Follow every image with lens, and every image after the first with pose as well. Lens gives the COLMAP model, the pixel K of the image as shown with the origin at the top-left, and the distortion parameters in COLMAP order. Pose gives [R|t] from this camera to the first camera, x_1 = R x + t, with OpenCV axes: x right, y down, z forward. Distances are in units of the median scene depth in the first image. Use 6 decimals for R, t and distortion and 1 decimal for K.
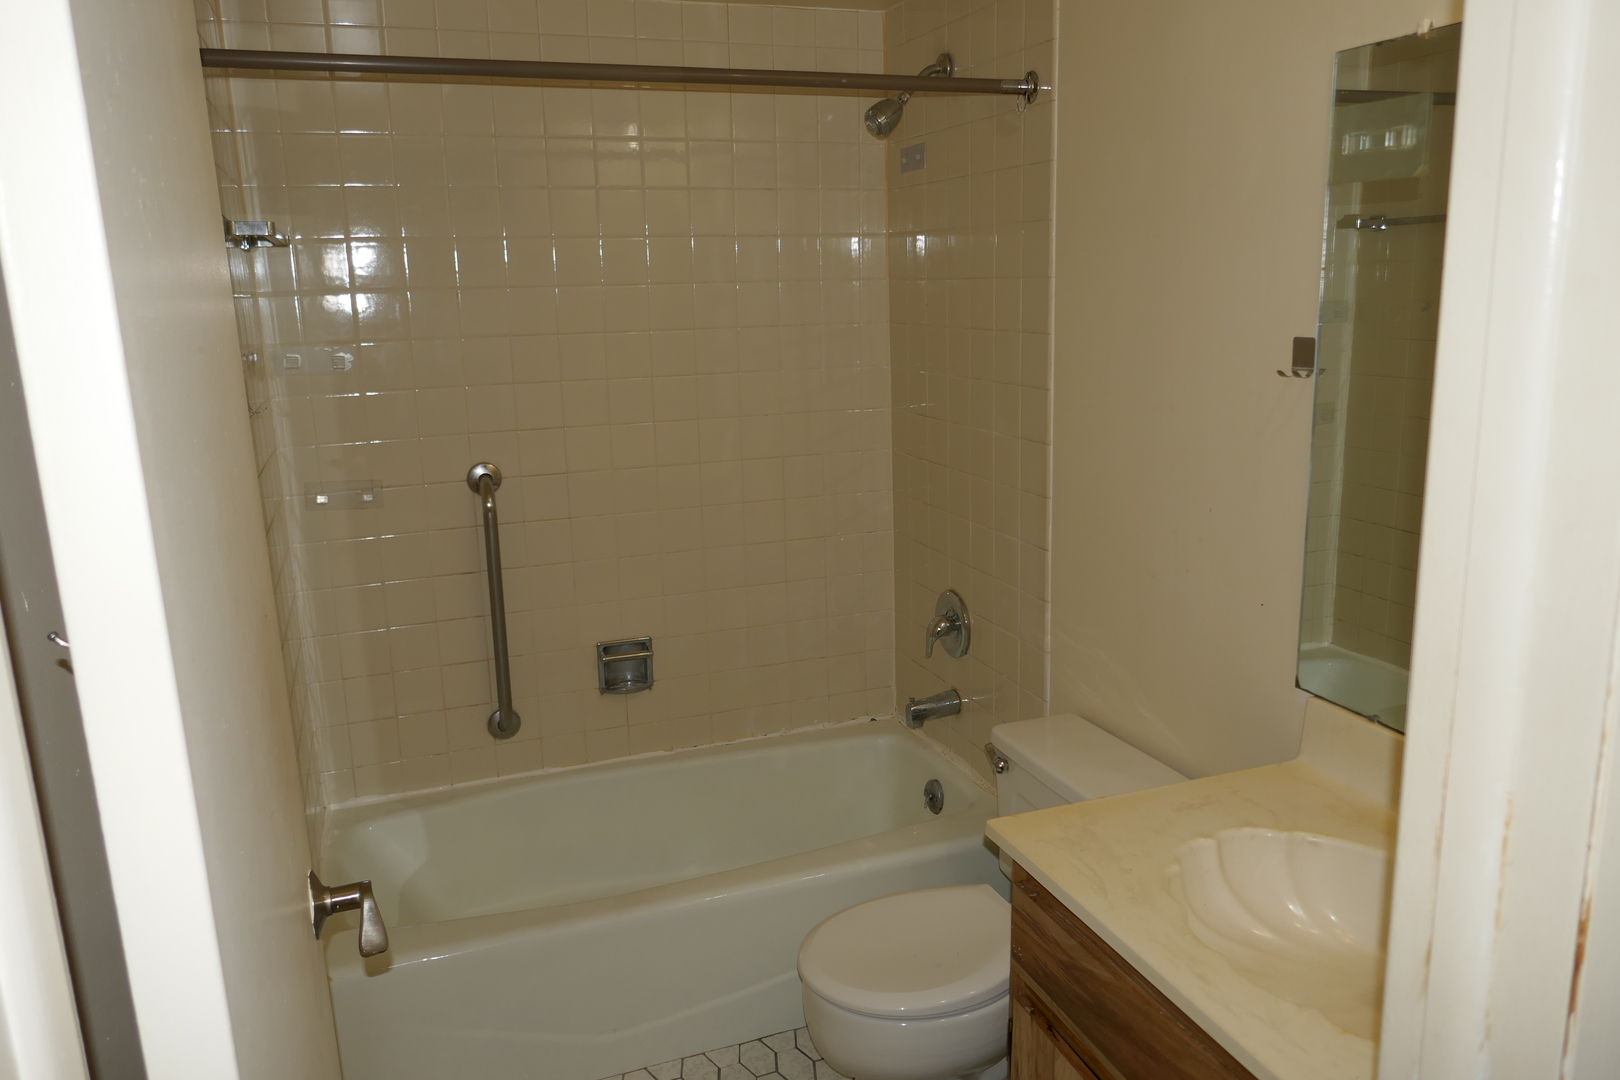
lens RADIAL K [[1177.5, 0, 810.0], [0, 1177.5, 540.0], [0, 0, 1]] dist [-0.004747, -0.002013]
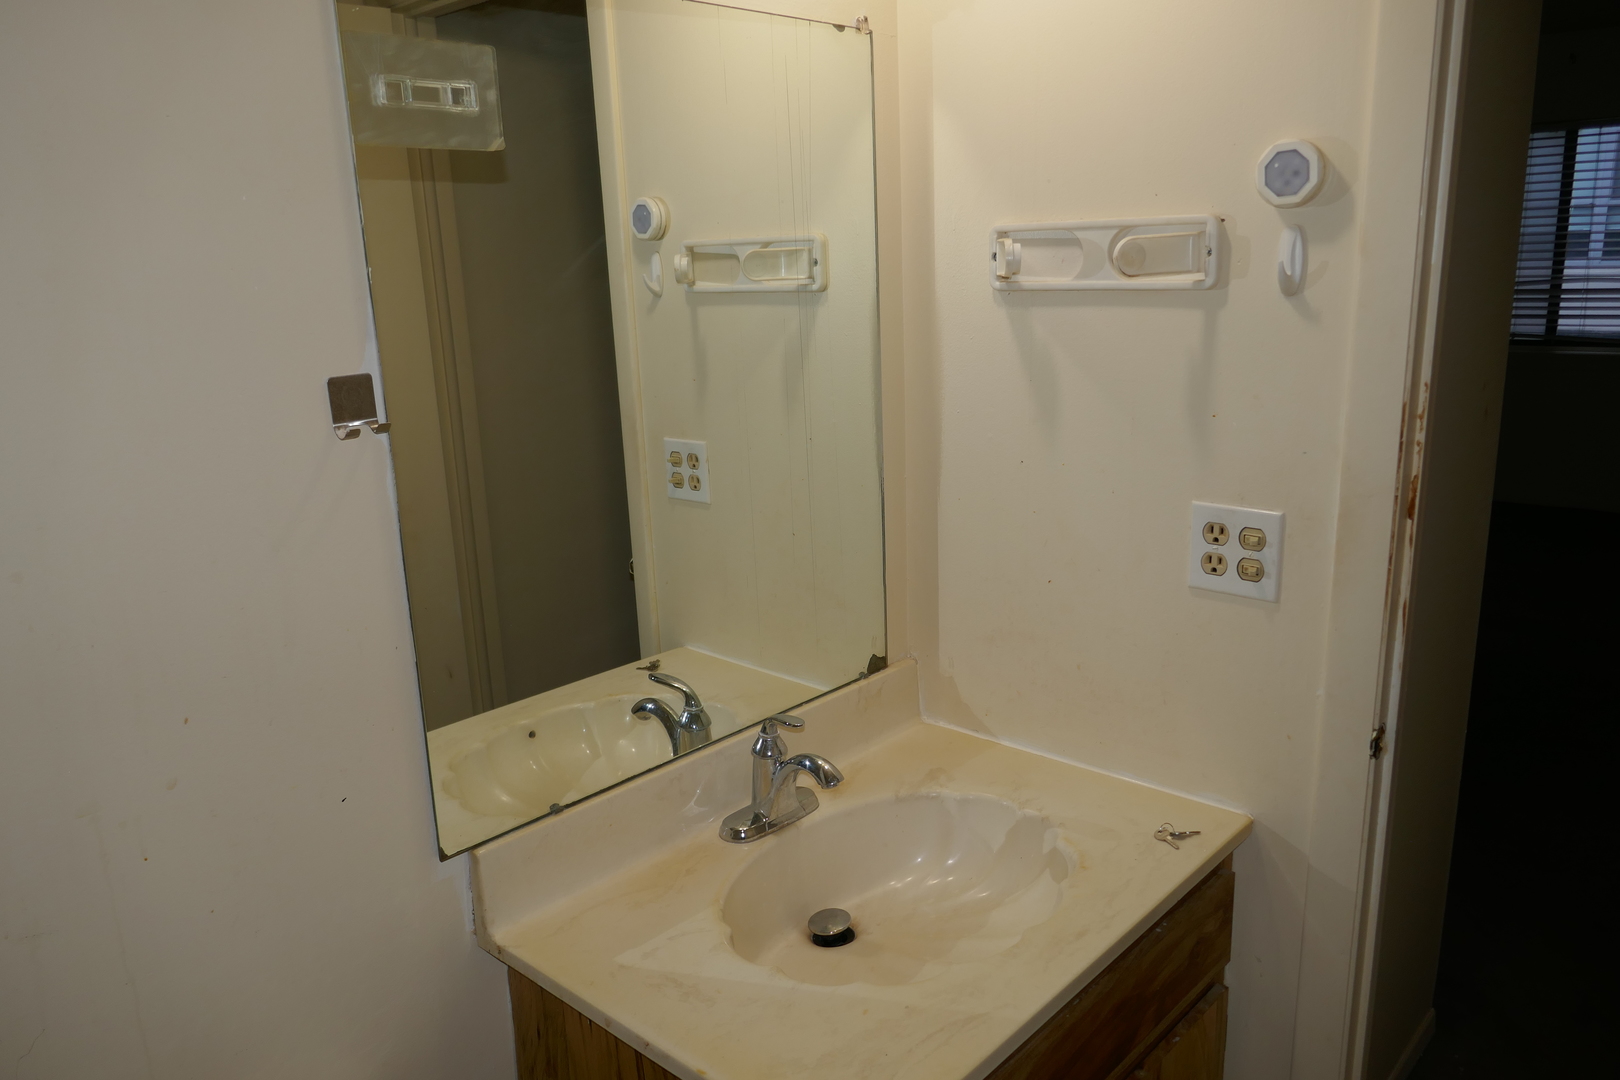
lens RADIAL K [[1177.5, 0, 810.0], [0, 1177.5, 540.0], [0, 0, 1]] dist [-0.004747, -0.002013]
pose [[-0.456025, -0.176572, 0.872275, -0.303255], [0.236766, 0.920729, 0.310161, -0.245985], [-0.857895, 0.347966, -0.378069, 1.129282]]
